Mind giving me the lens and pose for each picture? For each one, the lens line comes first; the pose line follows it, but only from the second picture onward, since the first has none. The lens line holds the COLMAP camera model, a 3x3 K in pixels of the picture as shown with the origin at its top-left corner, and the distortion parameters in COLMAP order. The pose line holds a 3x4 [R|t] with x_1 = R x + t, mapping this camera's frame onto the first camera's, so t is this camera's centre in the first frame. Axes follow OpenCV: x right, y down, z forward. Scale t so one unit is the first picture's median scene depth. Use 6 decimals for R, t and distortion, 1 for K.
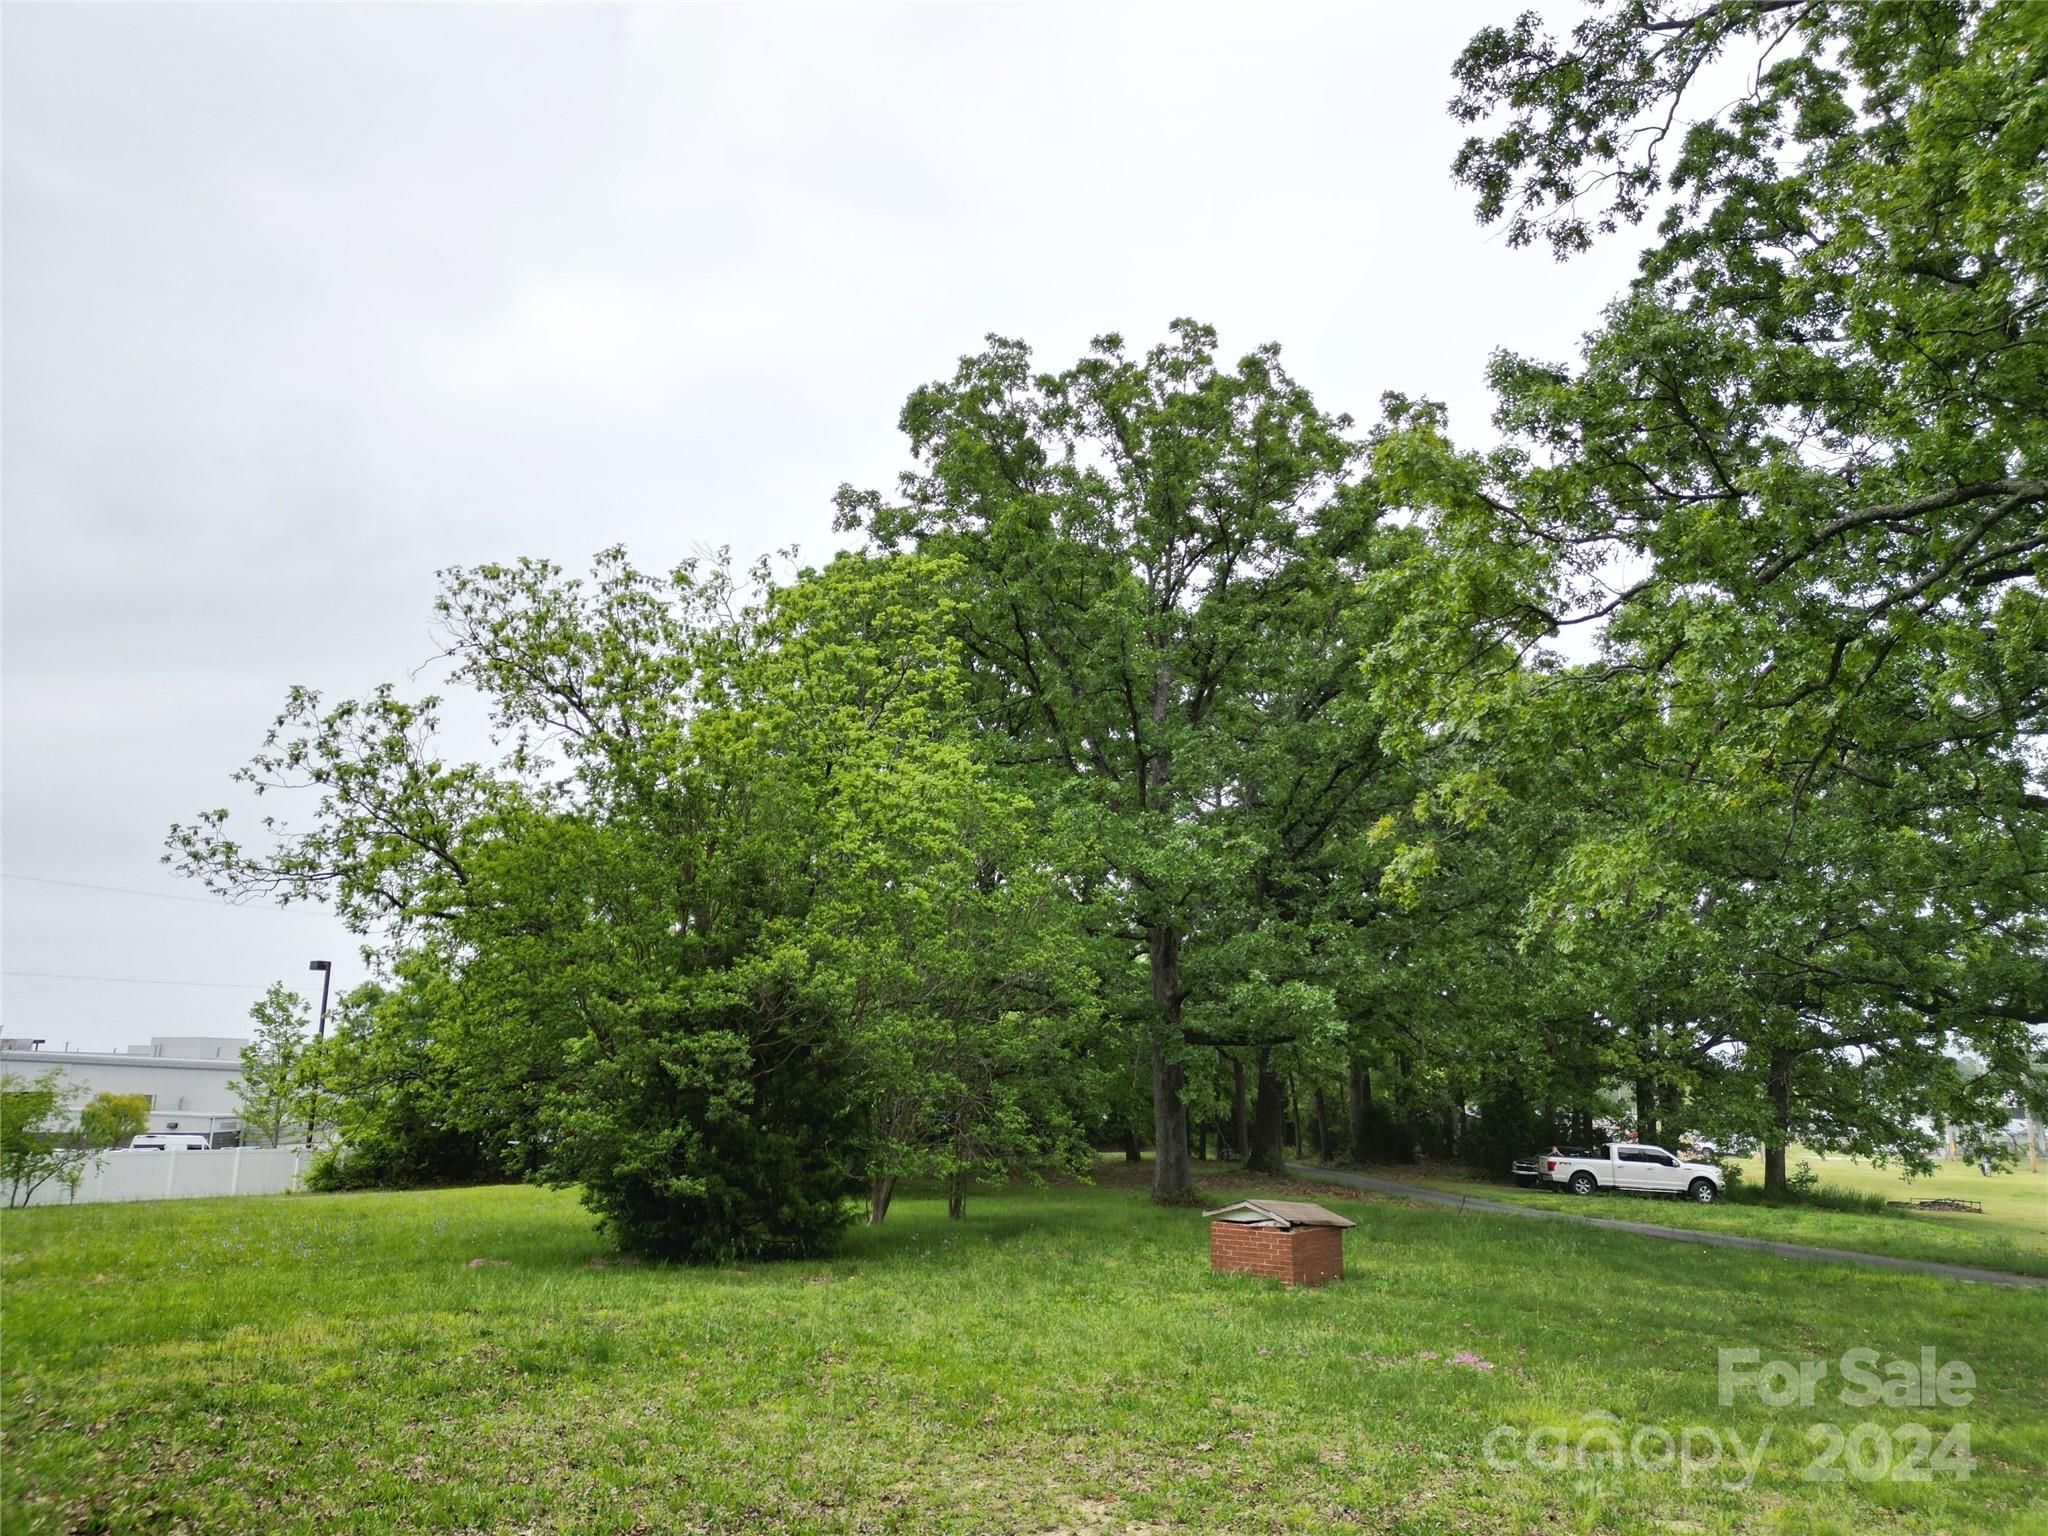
lens RADIAL K [[1418.2, 0, 1018.7], [0, 1418.2, 758.1], [0, 0, 1]] dist [0.038615, -0.041248]
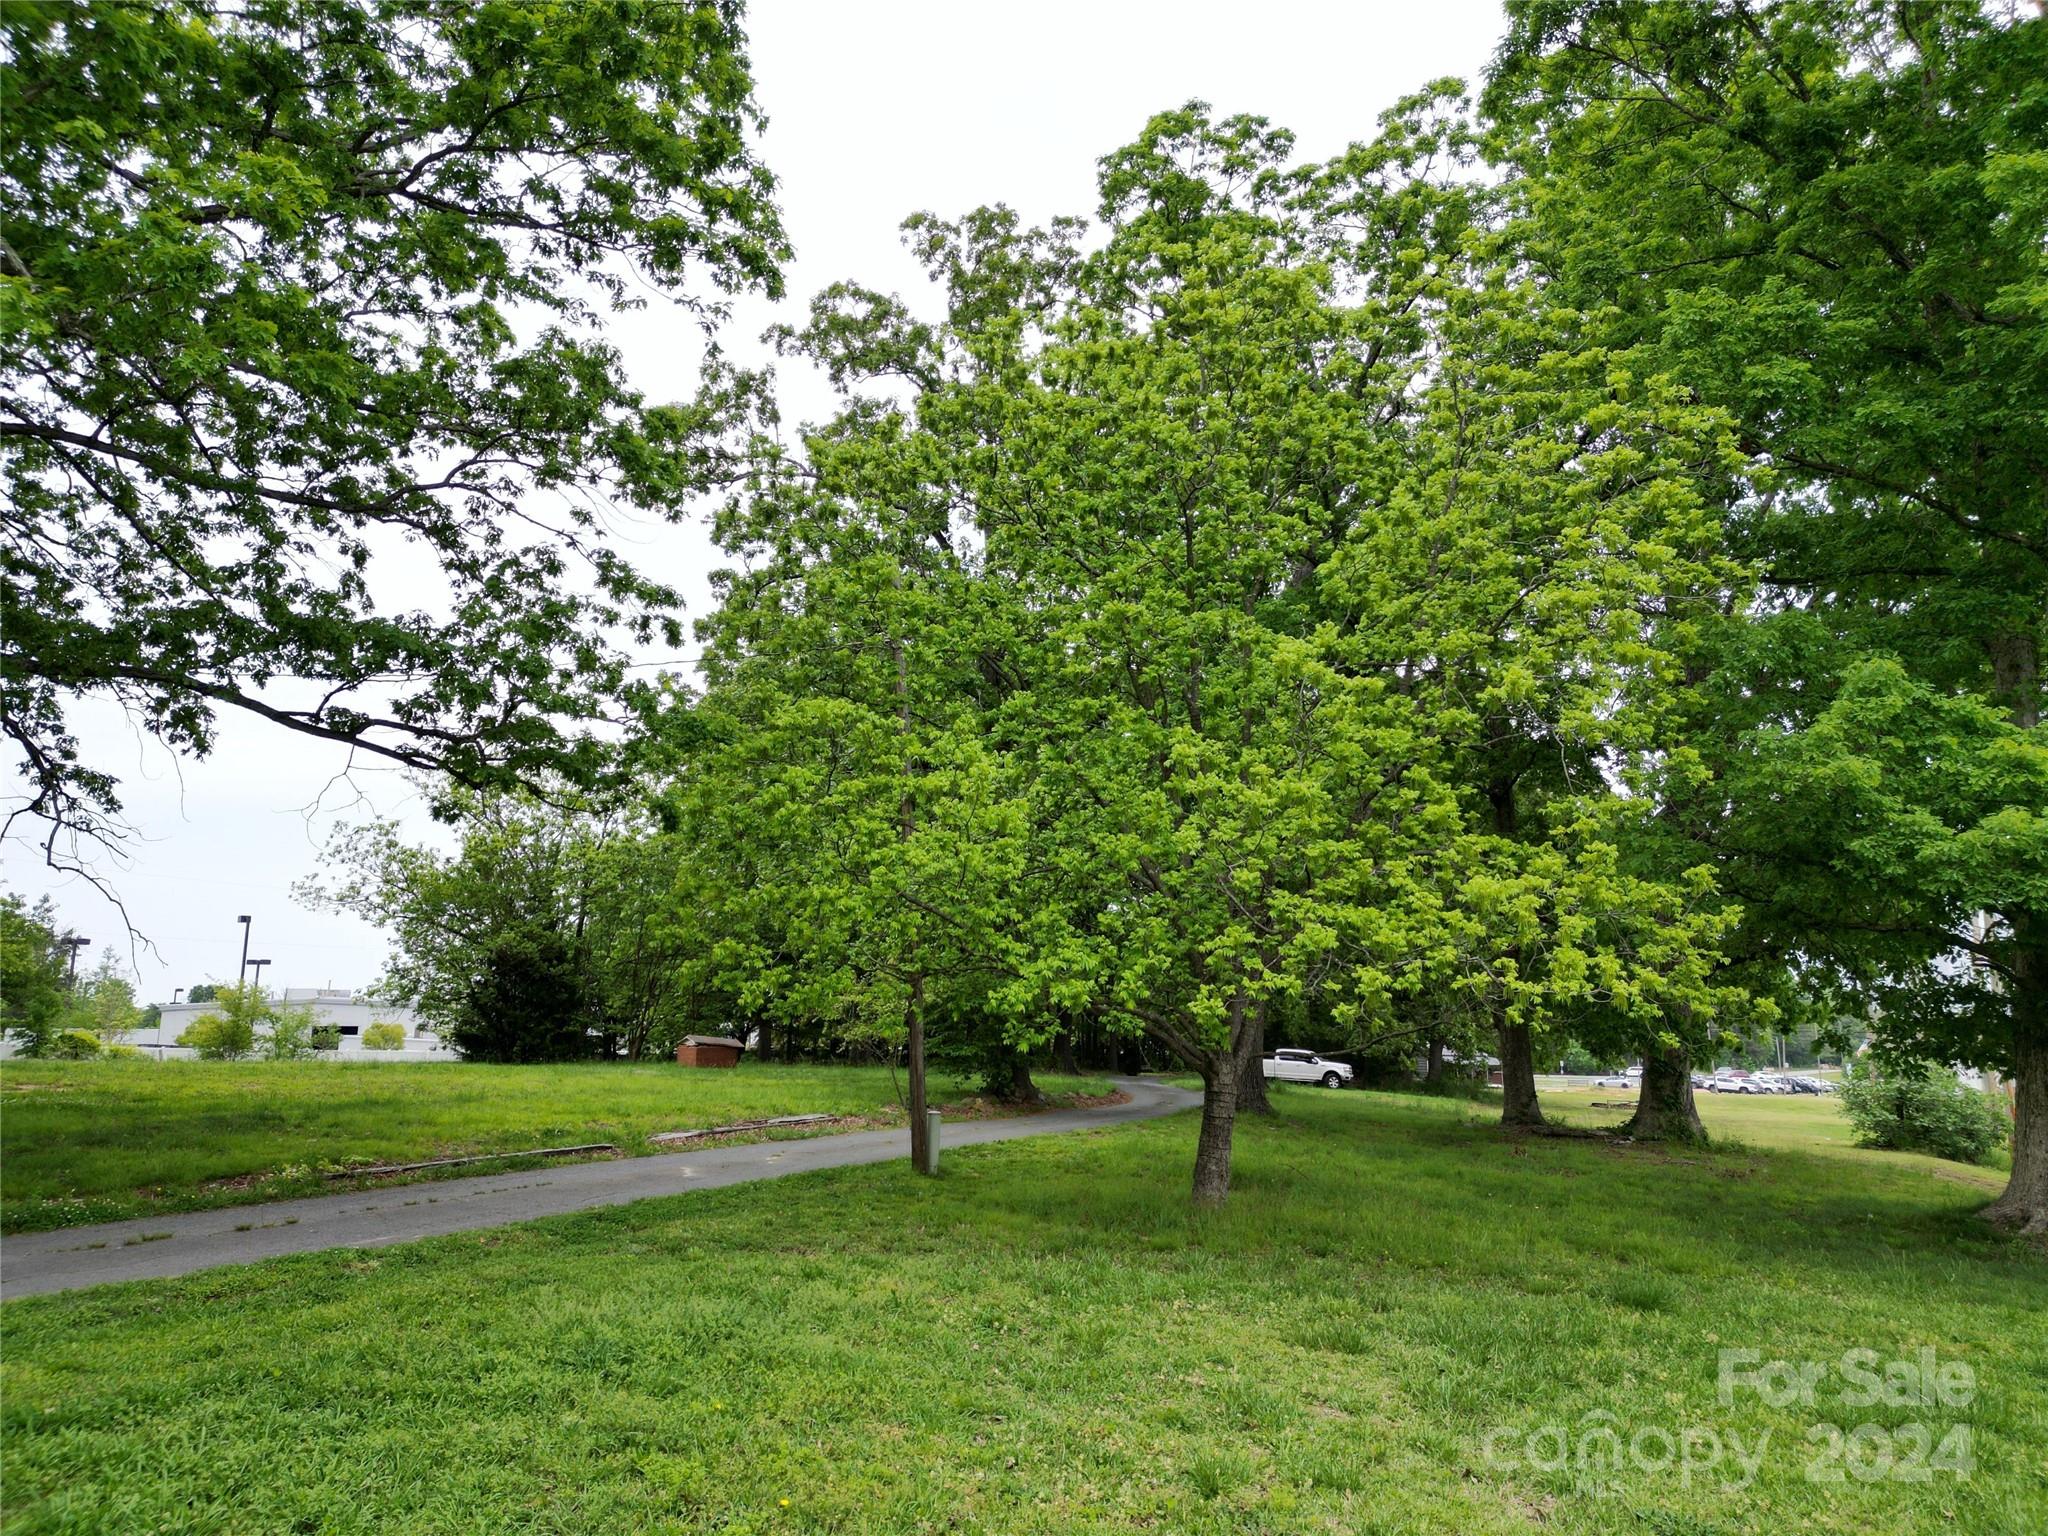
lens RADIAL K [[1418.2, 0, 1034.6], [0, 1418.2, 779.5], [0, 0, 1]] dist [0.038615, -0.041248]
pose [[0.986149, -0.023872, -0.164136, 0.942690], [0.031307, 0.998590, 0.042862, -0.173955], [0.162881, -0.047407, 0.985506, -1.036756]]
